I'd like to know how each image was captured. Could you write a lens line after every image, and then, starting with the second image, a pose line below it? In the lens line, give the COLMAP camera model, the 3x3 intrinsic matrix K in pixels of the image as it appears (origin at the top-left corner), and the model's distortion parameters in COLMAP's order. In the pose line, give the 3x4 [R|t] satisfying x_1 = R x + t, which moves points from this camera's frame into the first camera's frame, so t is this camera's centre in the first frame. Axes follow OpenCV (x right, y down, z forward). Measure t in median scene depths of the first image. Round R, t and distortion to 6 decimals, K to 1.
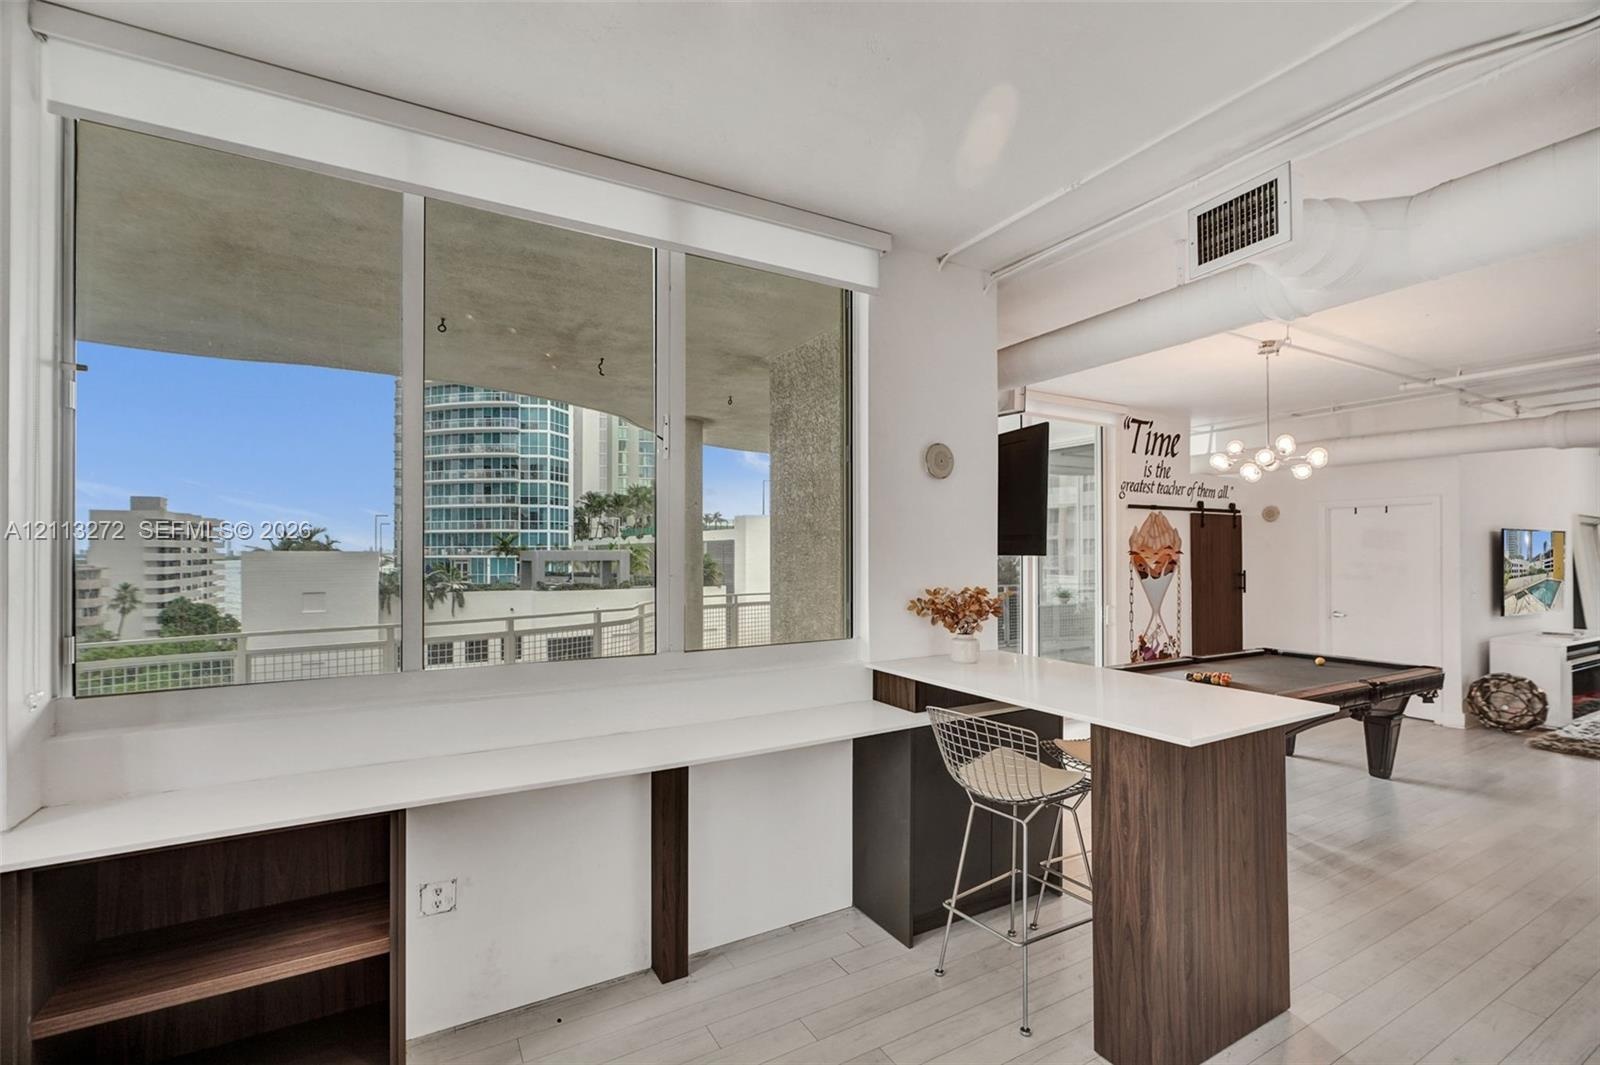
lens RADIAL K [[713.9, 0, 800.1], [0, 713.9, 546.9], [0, 0, 1]] dist [-0.006806, 0.004678]
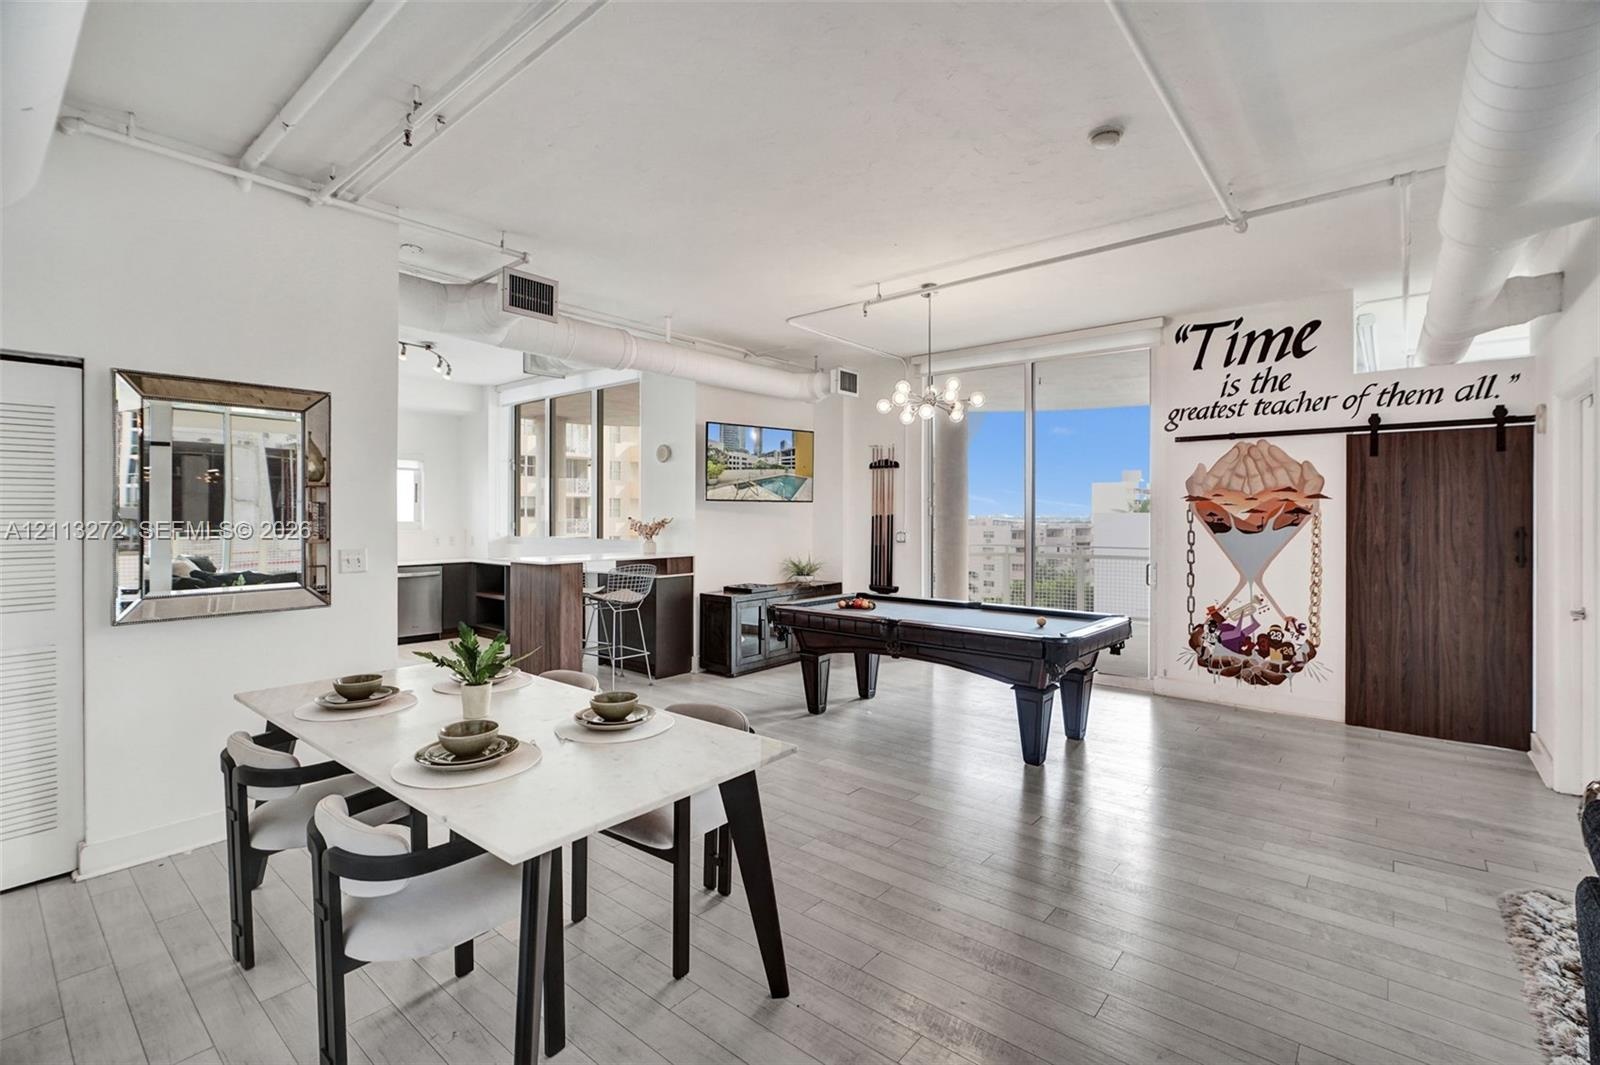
lens RADIAL K [[713.9, 0, 788.5], [0, 713.9, 508.1], [0, 0, 1]] dist [-0.006806, 0.004678]
pose [[0.344022, -0.007369, -0.938933, 1.042677], [0.003788, 0.999972, -0.006460, 0.022472], [0.938954, -0.001335, 0.344041, 0.317138]]
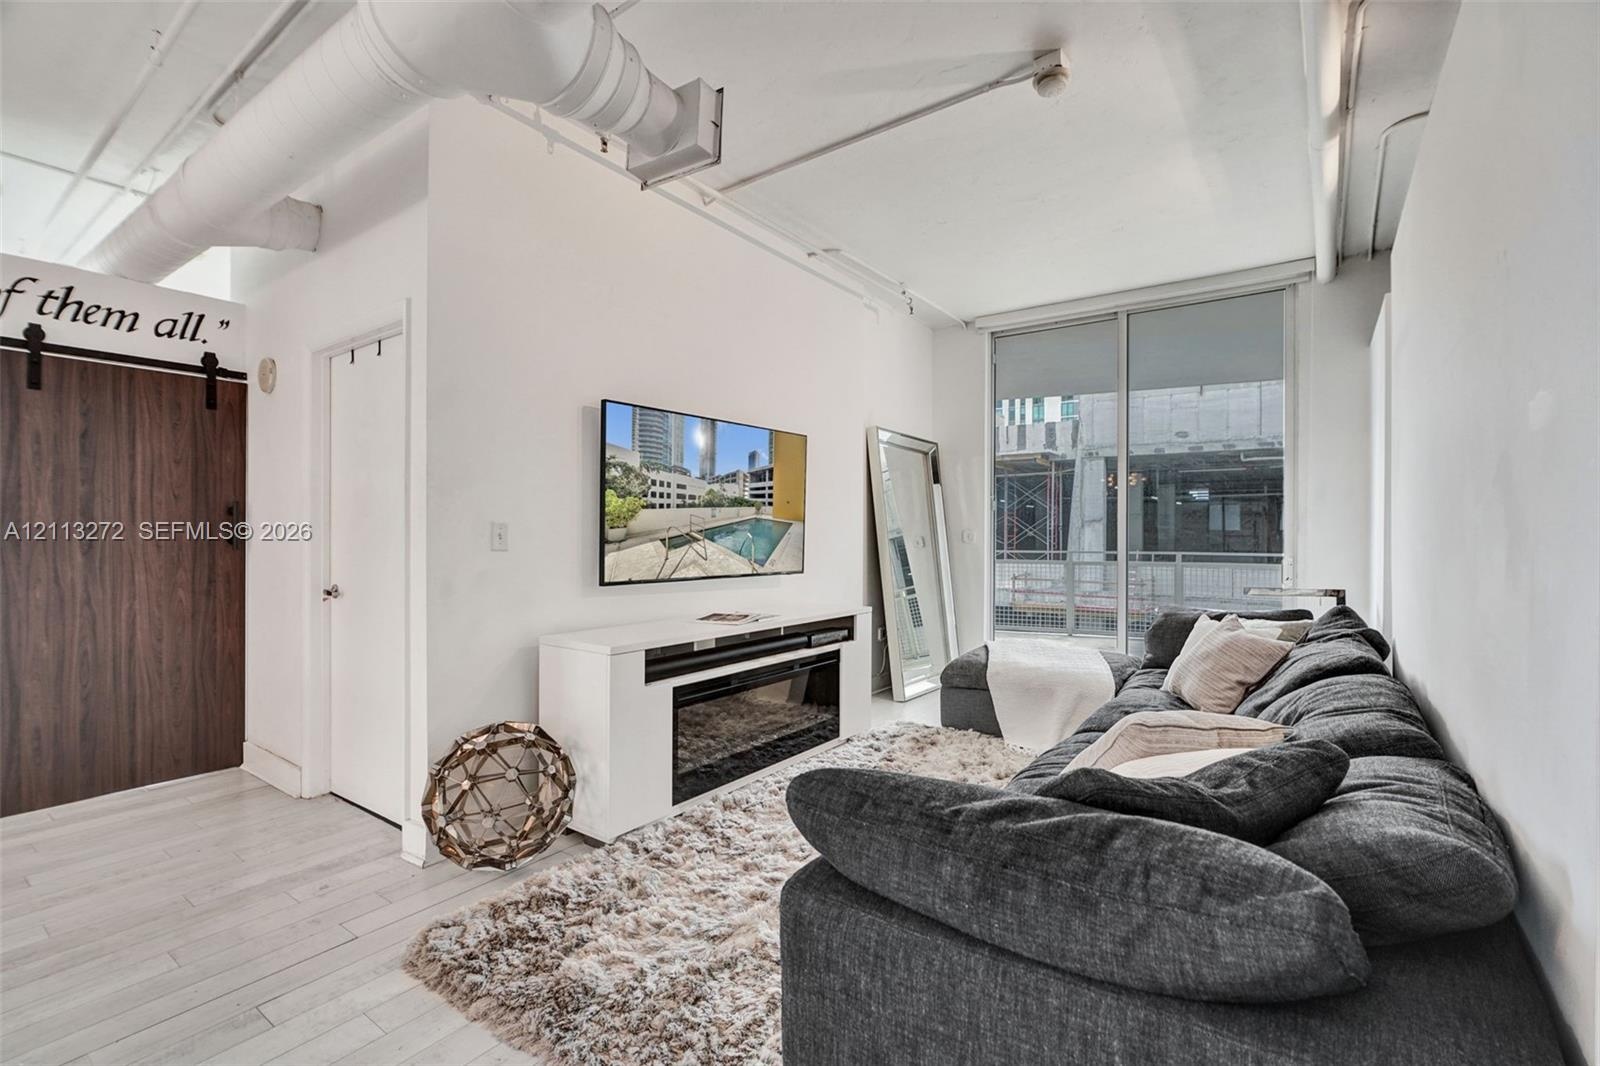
lens RADIAL K [[713.9, 0, 807.1], [0, 713.9, 536.1], [0, 0, 1]] dist [-0.006806, 0.004678]
pose [[0.910764, 0.001053, 0.412926, 0.851694], [-0.004337, 0.999966, 0.007017, 0.055793], [-0.412904, -0.008182, 0.910738, 0.476685]]
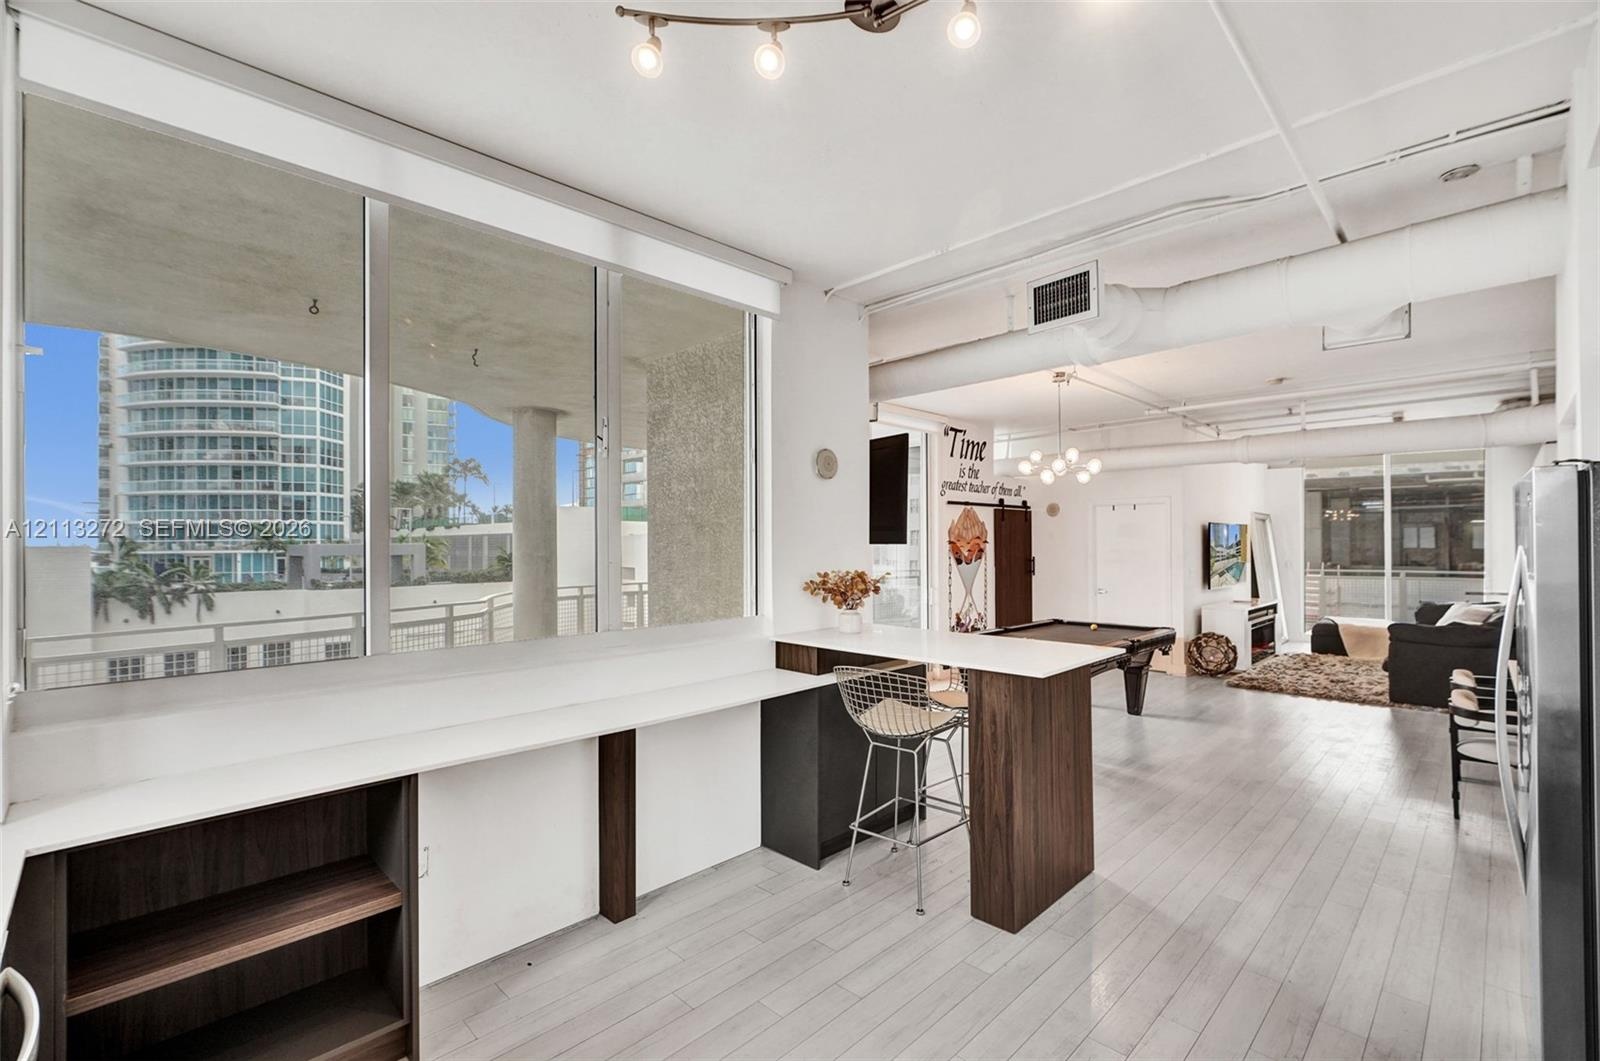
lens RADIAL K [[713.9, 0, 803.4], [0, 713.9, 541.6], [0, 0, 1]] dist [-0.006806, 0.004678]
pose [[0.964210, -0.003968, 0.265110, -0.076139], [0.003060, 0.999988, 0.003839, 0.001838], [-0.265122, -0.002891, 0.964211, -0.062259]]
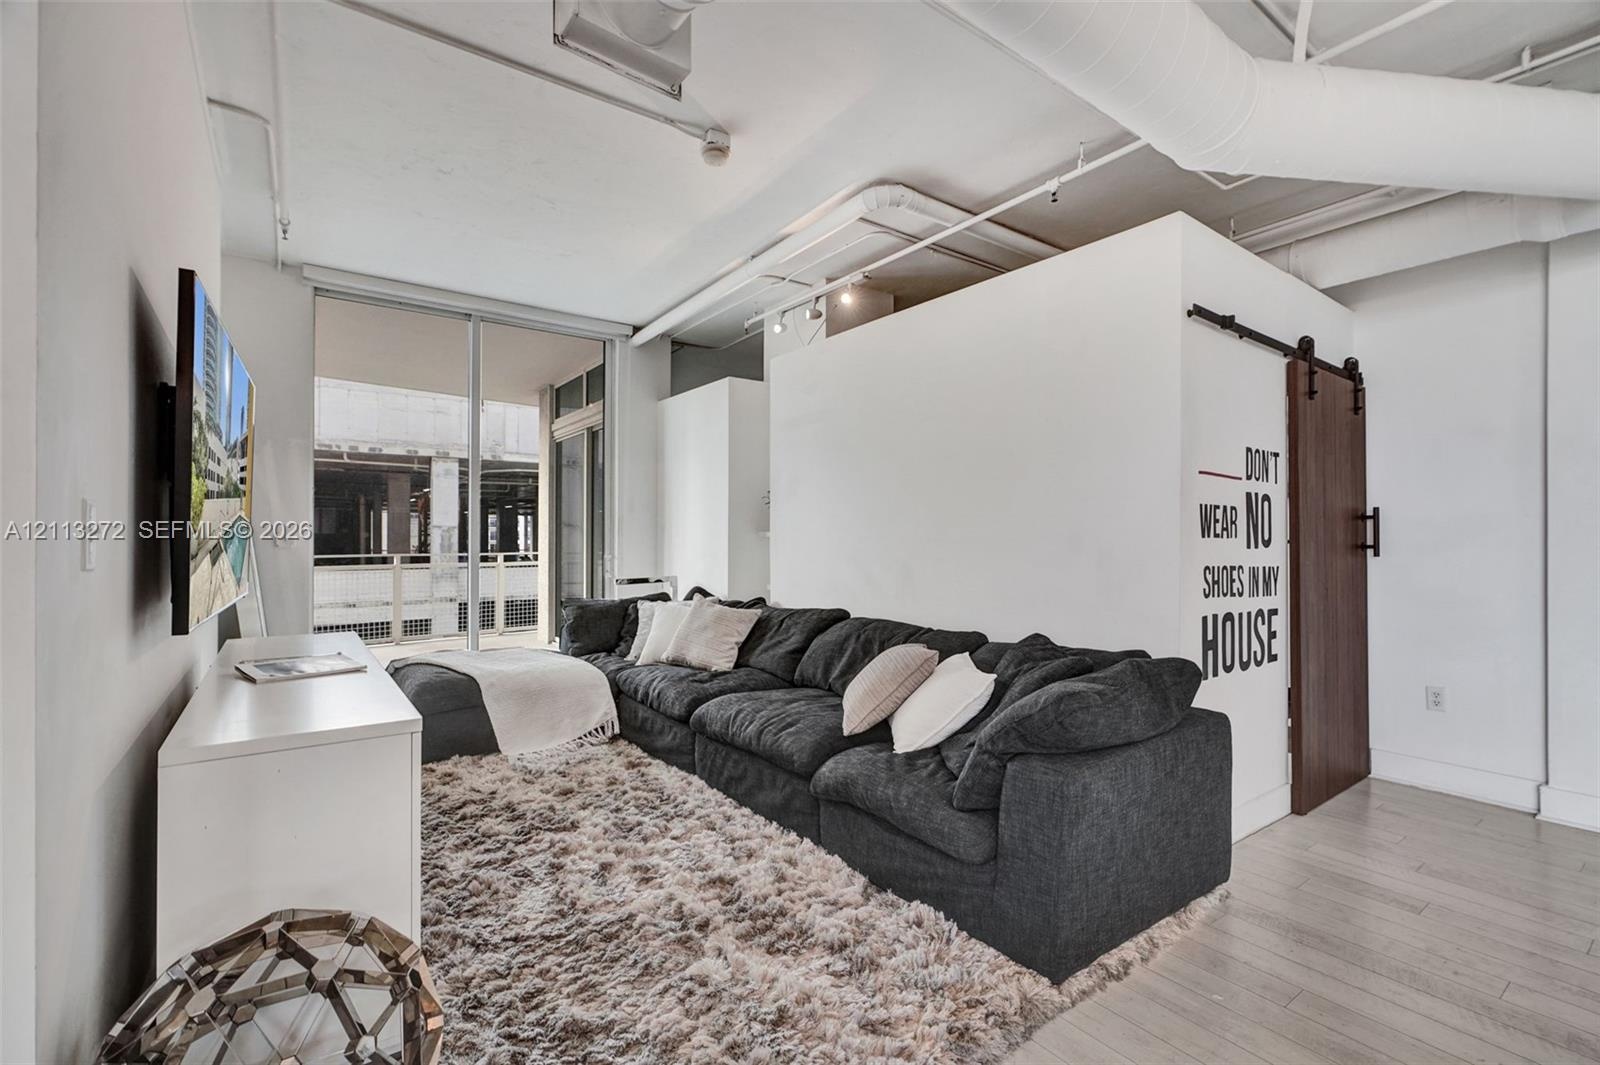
lens RADIAL K [[713.9, 0, 787.8], [0, 713.9, 530.4], [0, 0, 1]] dist [-0.006806, 0.004678]
pose [[-0.090317, 0.012251, 0.995838, 0.676905], [-0.008780, 0.999876, -0.013097, 0.058891], [-0.995874, -0.009927, -0.090198, 0.762566]]
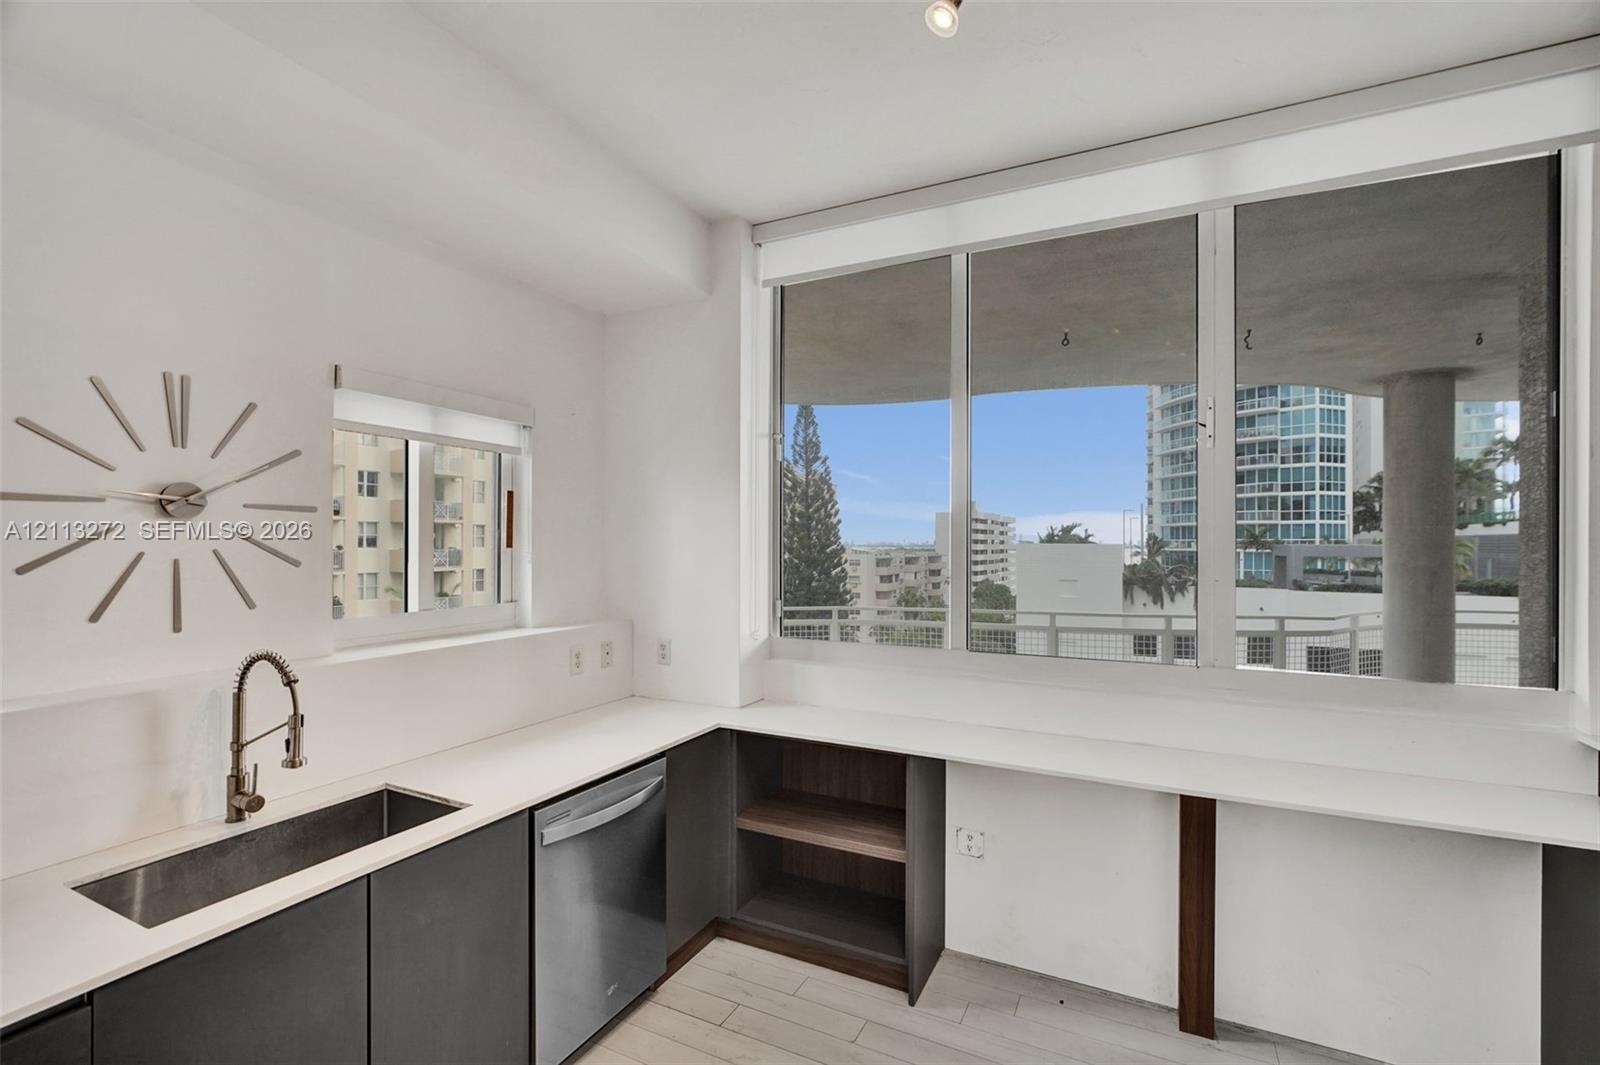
lens RADIAL K [[713.9, 0, 799.4], [0, 713.9, 541.0], [0, 0, 1]] dist [-0.006806, 0.004678]
pose [[0.557273, 0.002643, -0.830325, 0.107962], [-0.000957, 0.999996, 0.002541, -0.003996], [0.830329, -0.000622, 0.557274, 0.035499]]
